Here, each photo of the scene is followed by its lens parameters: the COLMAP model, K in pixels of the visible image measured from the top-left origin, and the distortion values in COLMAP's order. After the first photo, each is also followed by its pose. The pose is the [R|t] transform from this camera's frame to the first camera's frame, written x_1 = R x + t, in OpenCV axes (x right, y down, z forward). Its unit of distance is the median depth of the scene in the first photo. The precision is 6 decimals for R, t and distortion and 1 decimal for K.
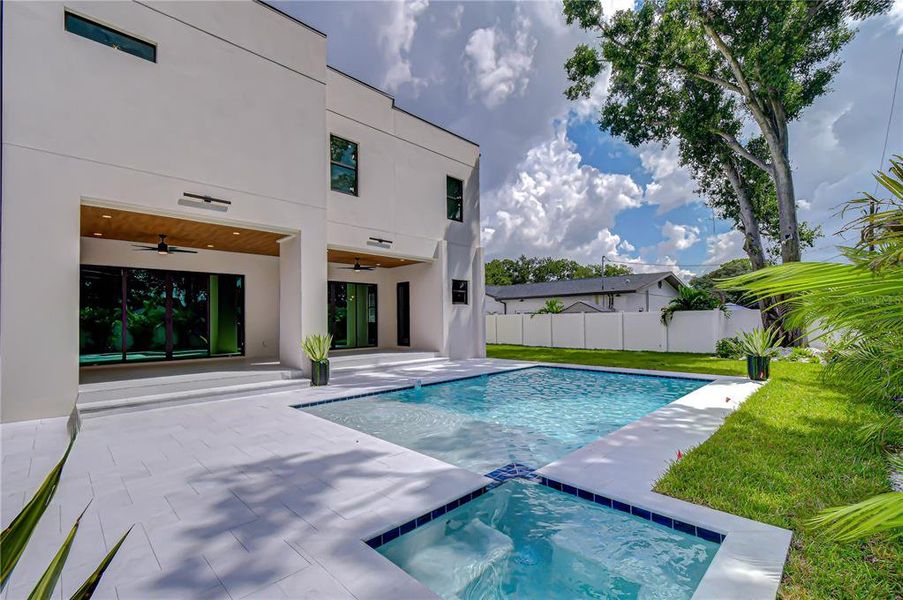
lens RADIAL K [[405.3, 0, 465.0], [0, 405.3, 314.8], [0, 0, 1]] dist [0.005175, -0.003571]
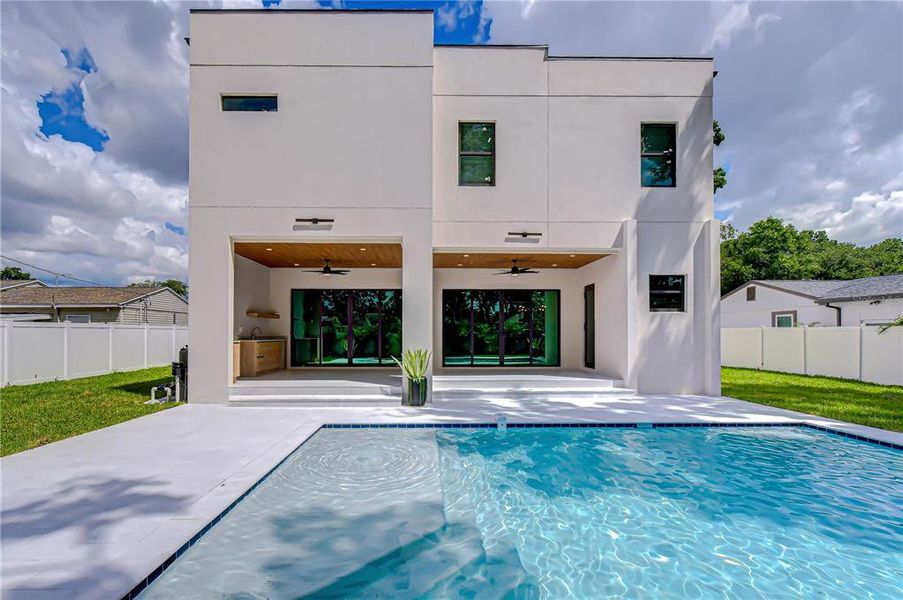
lens RADIAL K [[405.3, 0, 427.8], [0, 405.3, 334.4], [0, 0, 1]] dist [0.005175, -0.003571]
pose [[0.691484, 0.009348, -0.722331, 0.199253], [0.000519, 0.999910, 0.013437, 0.003186], [0.722392, -0.009667, 0.691417, 0.254943]]
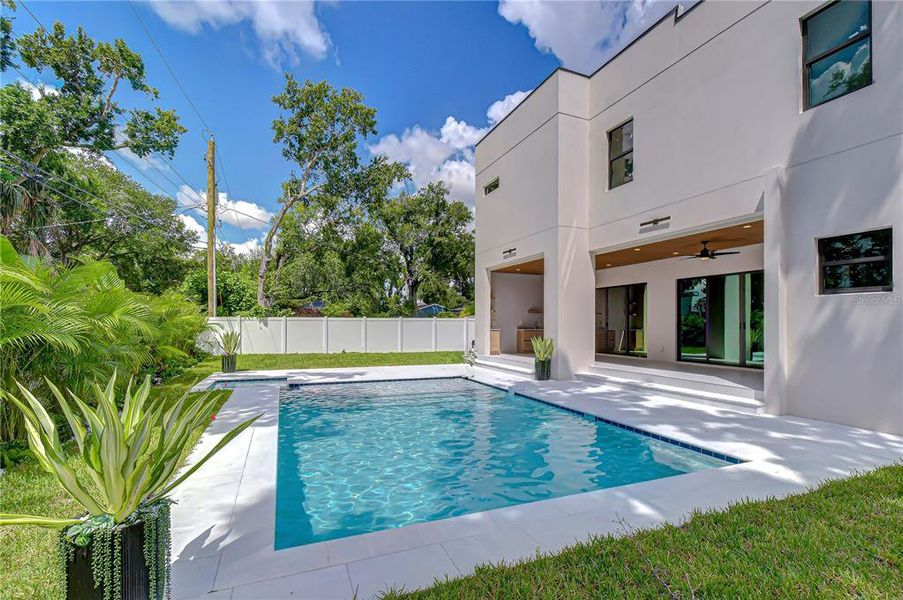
lens RADIAL K [[405.3, 0, 453.1], [0, 405.3, 318.1], [0, 0, 1]] dist [0.005175, -0.003571]
pose [[-0.413944, -0.001000, -0.910302, 0.531310], [0.010683, 0.999925, -0.005956, -0.001624], [0.910239, -0.012191, -0.413903, 0.804598]]
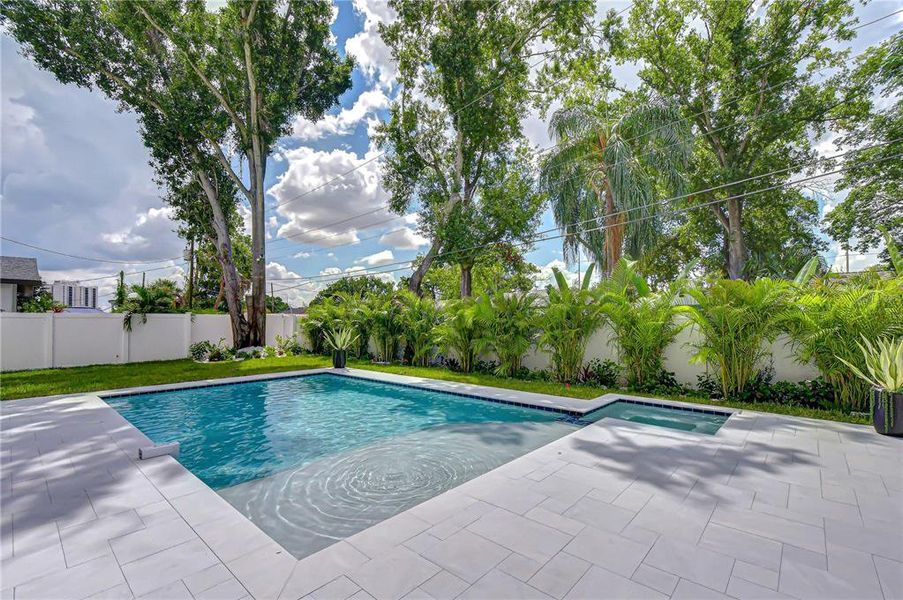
lens RADIAL K [[405.3, 0, 445.3], [0, 405.3, 301.5], [0, 0, 1]] dist [0.005175, -0.003571]
pose [[-0.036129, 0.051738, 0.998007, -0.416818], [-0.004098, 0.998643, -0.051919, 0.007256], [-0.999339, -0.005966, -0.035868, 0.440762]]
